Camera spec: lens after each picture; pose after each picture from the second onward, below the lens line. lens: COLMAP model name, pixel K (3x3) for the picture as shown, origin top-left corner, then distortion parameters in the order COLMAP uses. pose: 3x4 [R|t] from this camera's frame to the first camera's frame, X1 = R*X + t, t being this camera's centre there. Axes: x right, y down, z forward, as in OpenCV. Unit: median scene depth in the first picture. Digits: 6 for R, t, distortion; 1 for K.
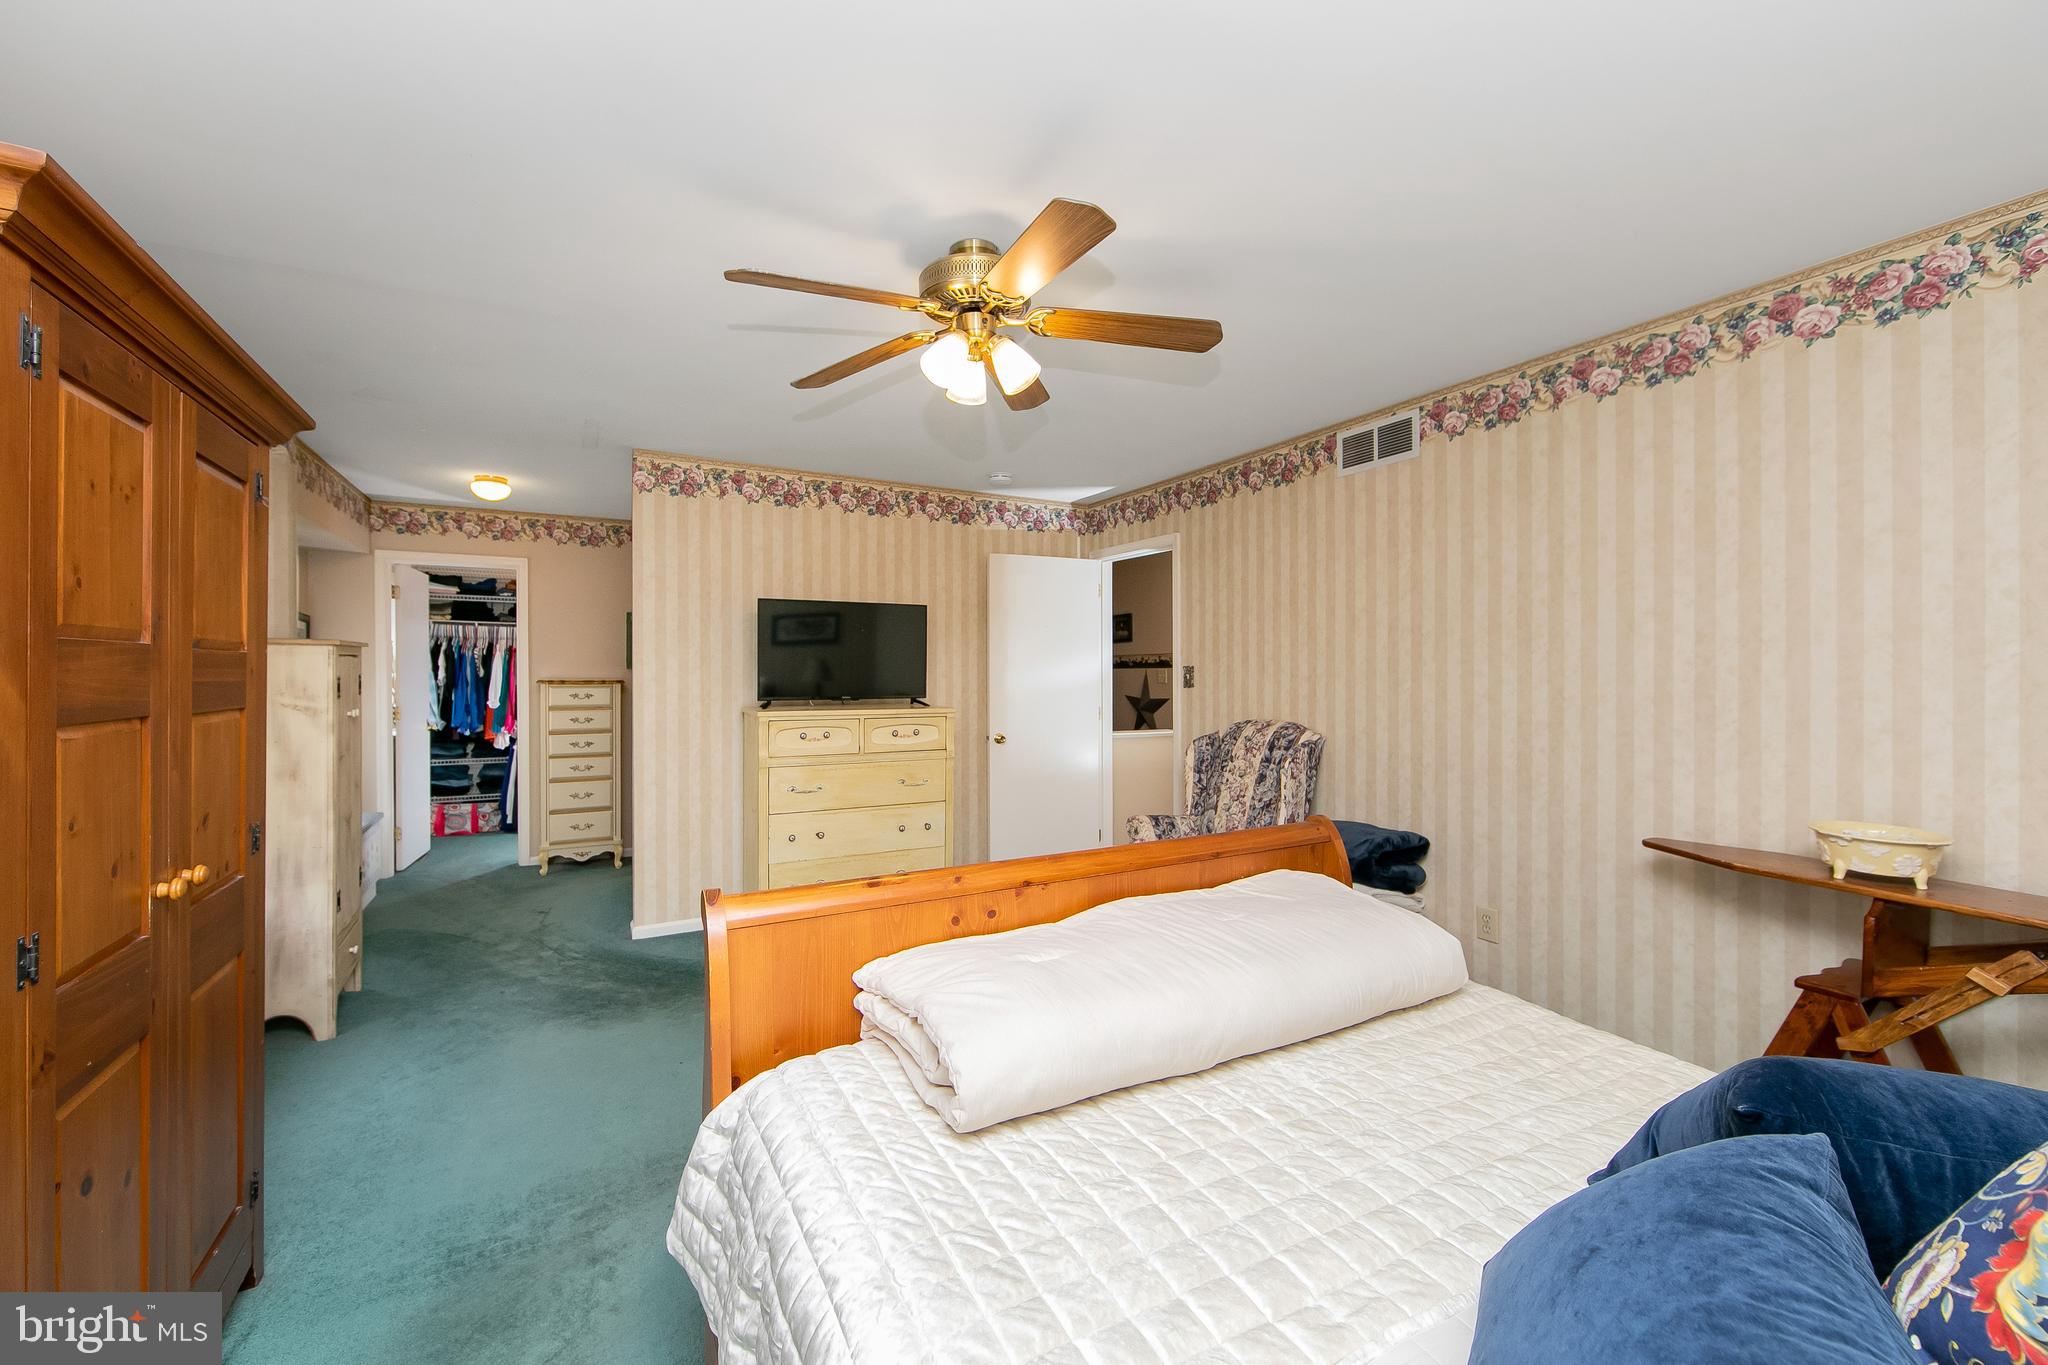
lens RADIAL K [[815.8, 0, 1027.5], [0, 815.8, 687.3], [0, 0, 1]] dist [-0.001235, -0.000047]
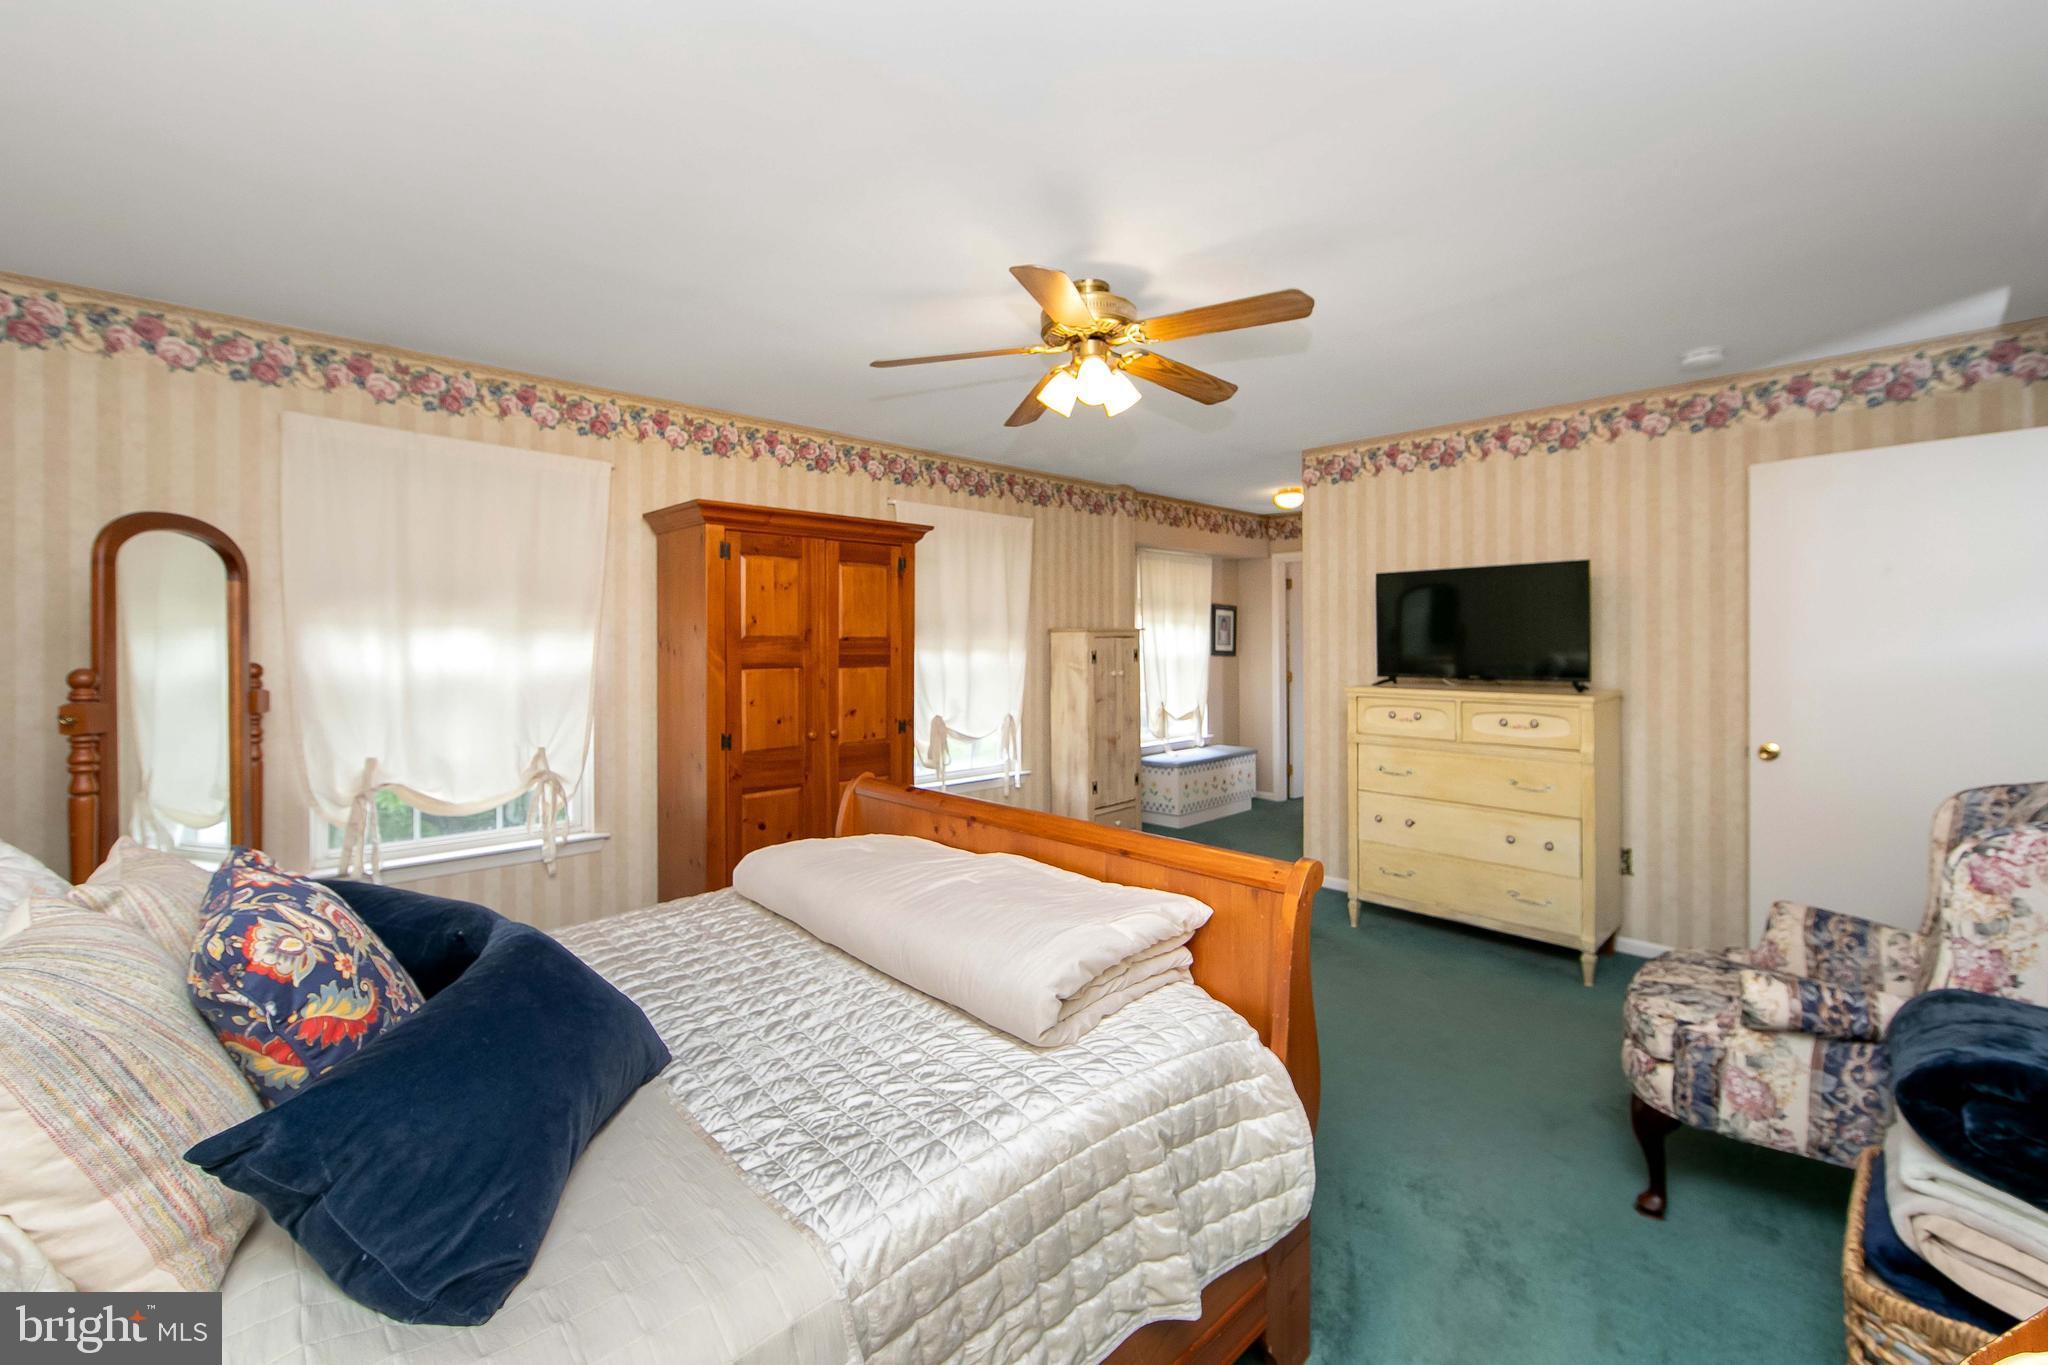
lens RADIAL K [[815.8, 0, 1027.5], [0, 815.8, 687.3], [0, 0, 1]] dist [-0.001235, -0.000047]
pose [[0.249078, 0.055164, -0.966911, 0.502756], [-0.015755, 0.998475, 0.052907, -0.015458], [0.968355, 0.002055, 0.249567, 0.318528]]
